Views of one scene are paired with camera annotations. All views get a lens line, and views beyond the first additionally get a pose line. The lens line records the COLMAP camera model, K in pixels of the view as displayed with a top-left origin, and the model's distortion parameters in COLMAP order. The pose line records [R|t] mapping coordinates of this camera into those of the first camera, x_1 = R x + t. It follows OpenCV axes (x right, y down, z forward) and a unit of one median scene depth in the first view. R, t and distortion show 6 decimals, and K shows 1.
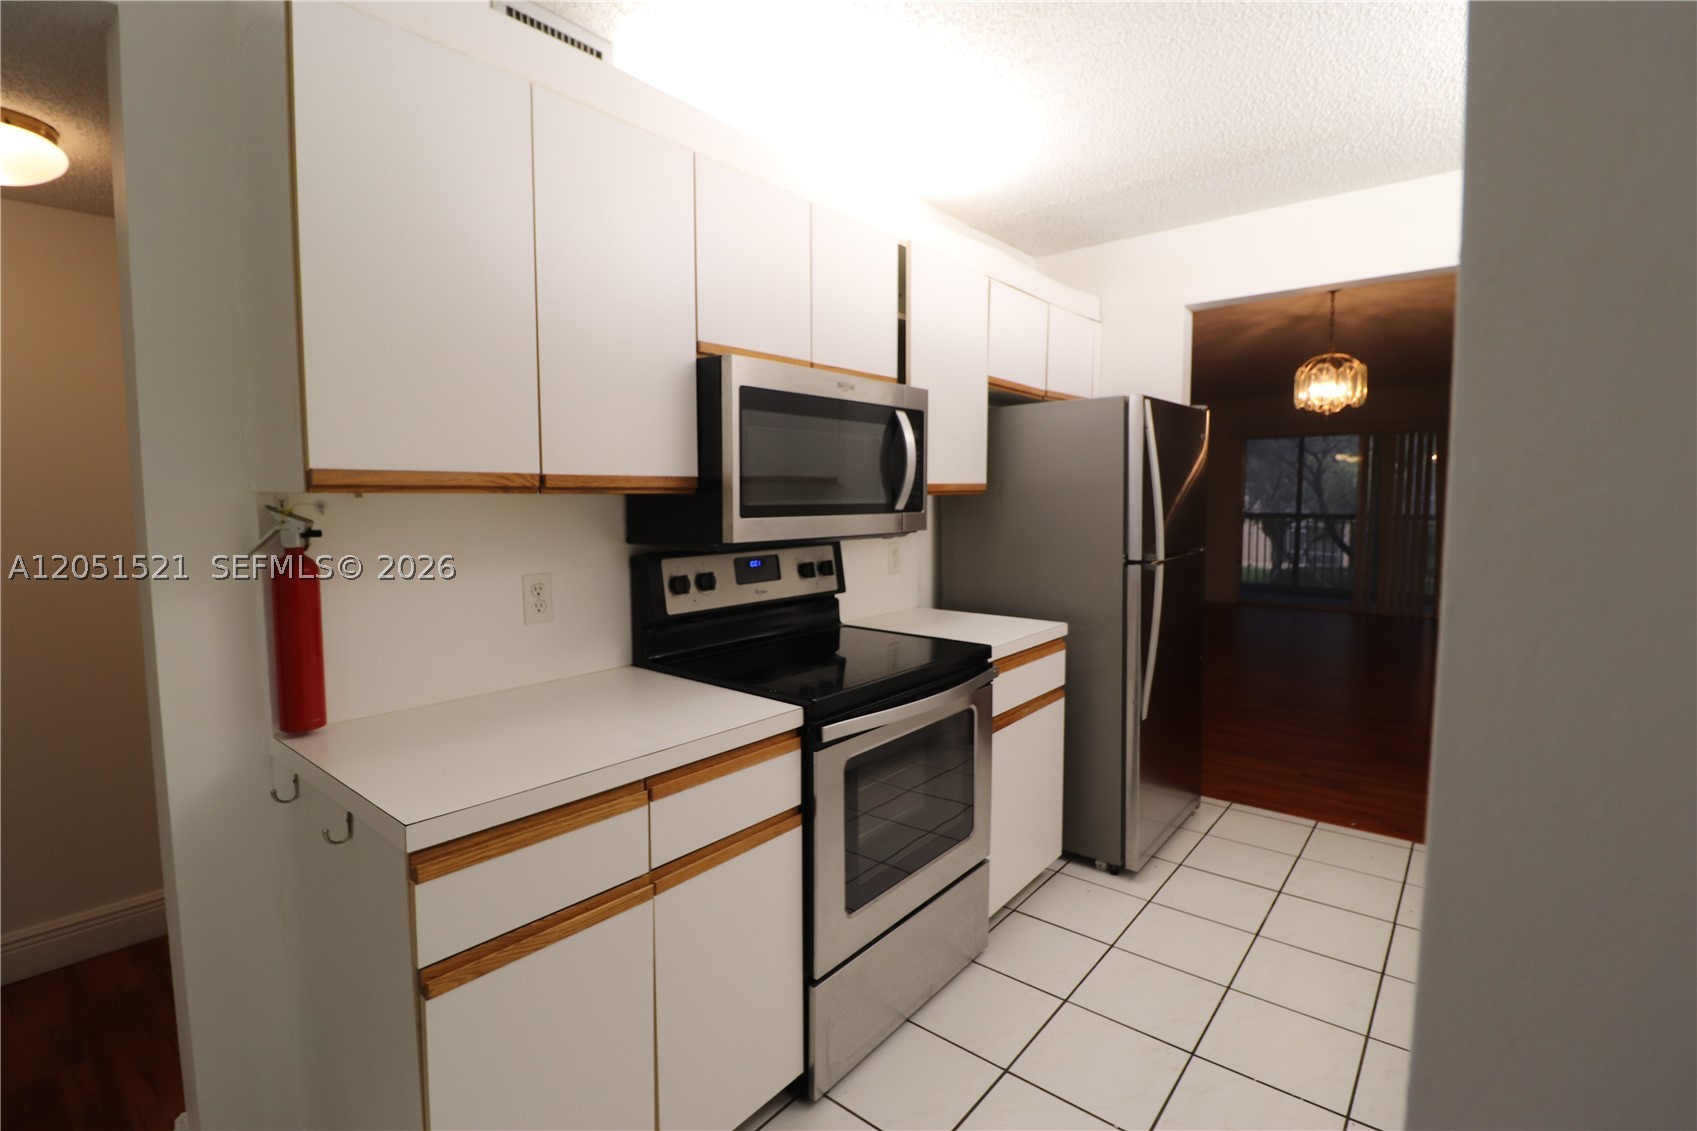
lens RADIAL K [[779.9, 0, 857.8], [0, 779.9, 556.9], [0, 0, 1]] dist [-0.001161, -0.012944]
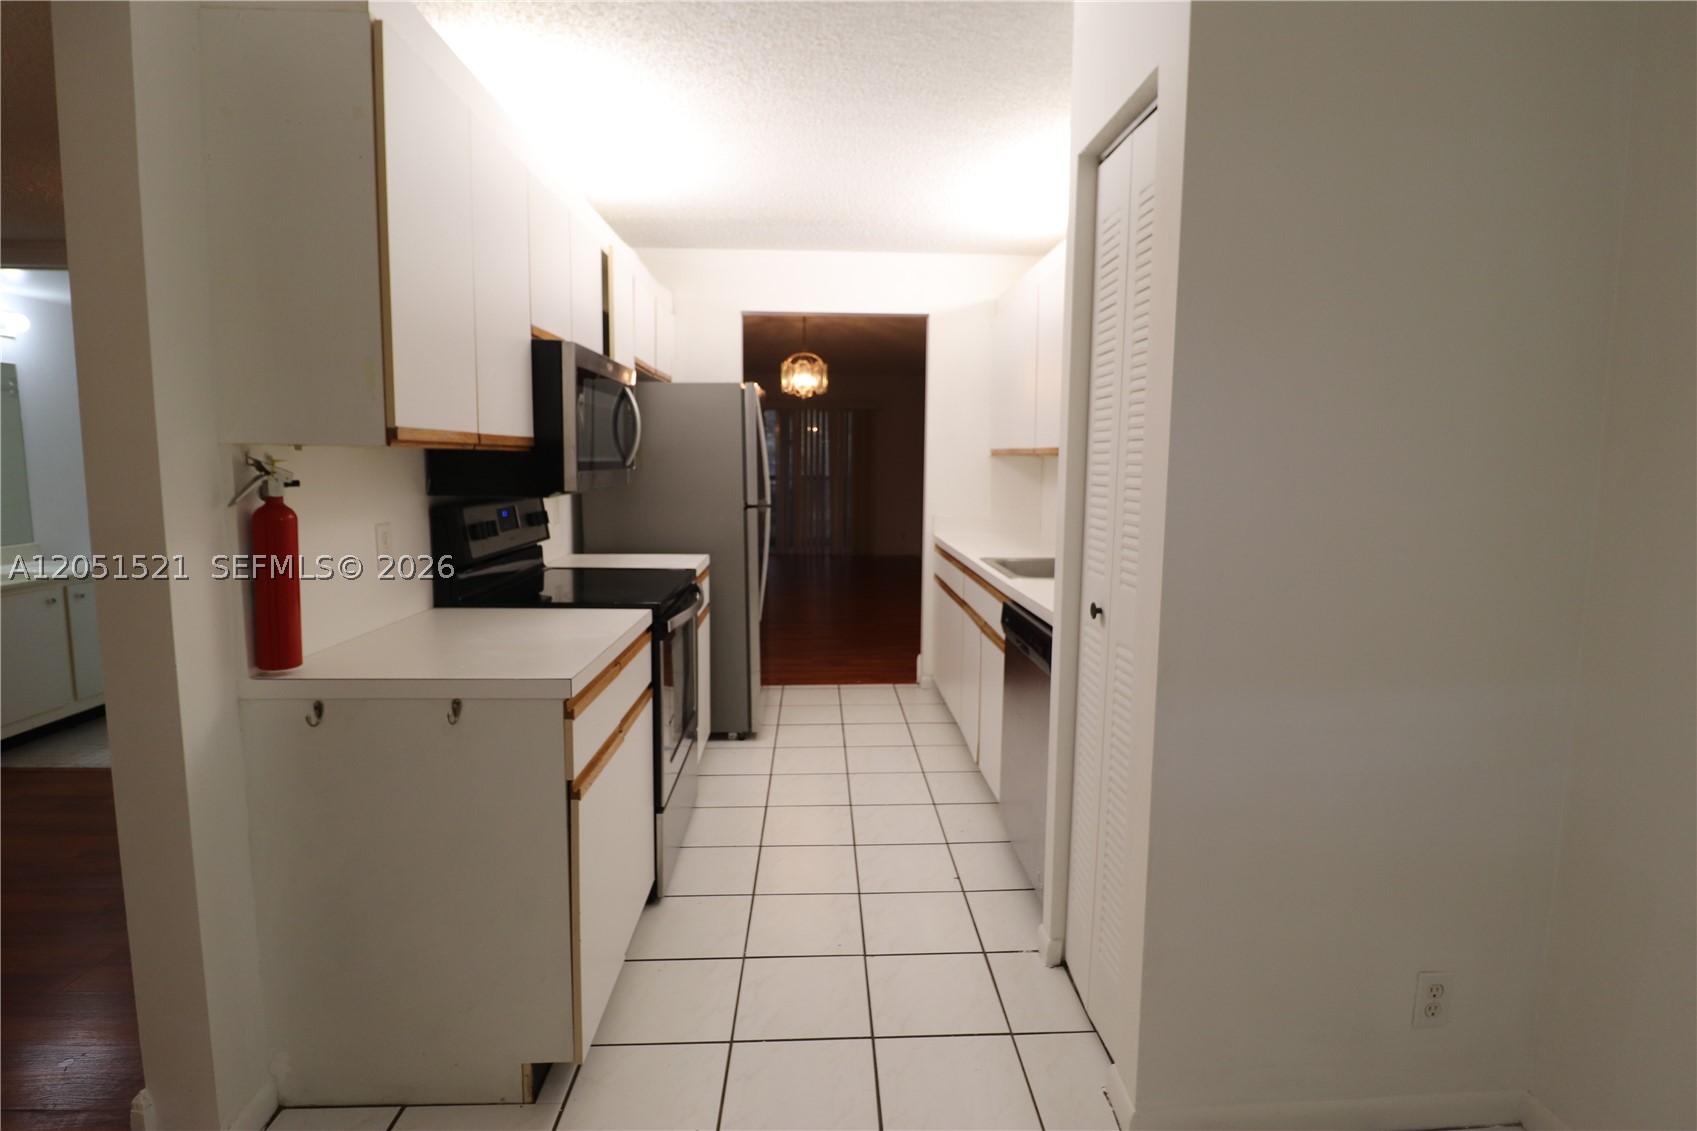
lens RADIAL K [[828.6, 0, 856.0], [0, 828.6, 557.8], [0, 0, 1]] dist [0.000716, -0.015252]
pose [[0.742603, -0.069380, 0.666129, -0.486911], [0.042136, 0.997489, 0.056920, 0.021875], [-0.668405, -0.014201, 0.743662, -0.204147]]
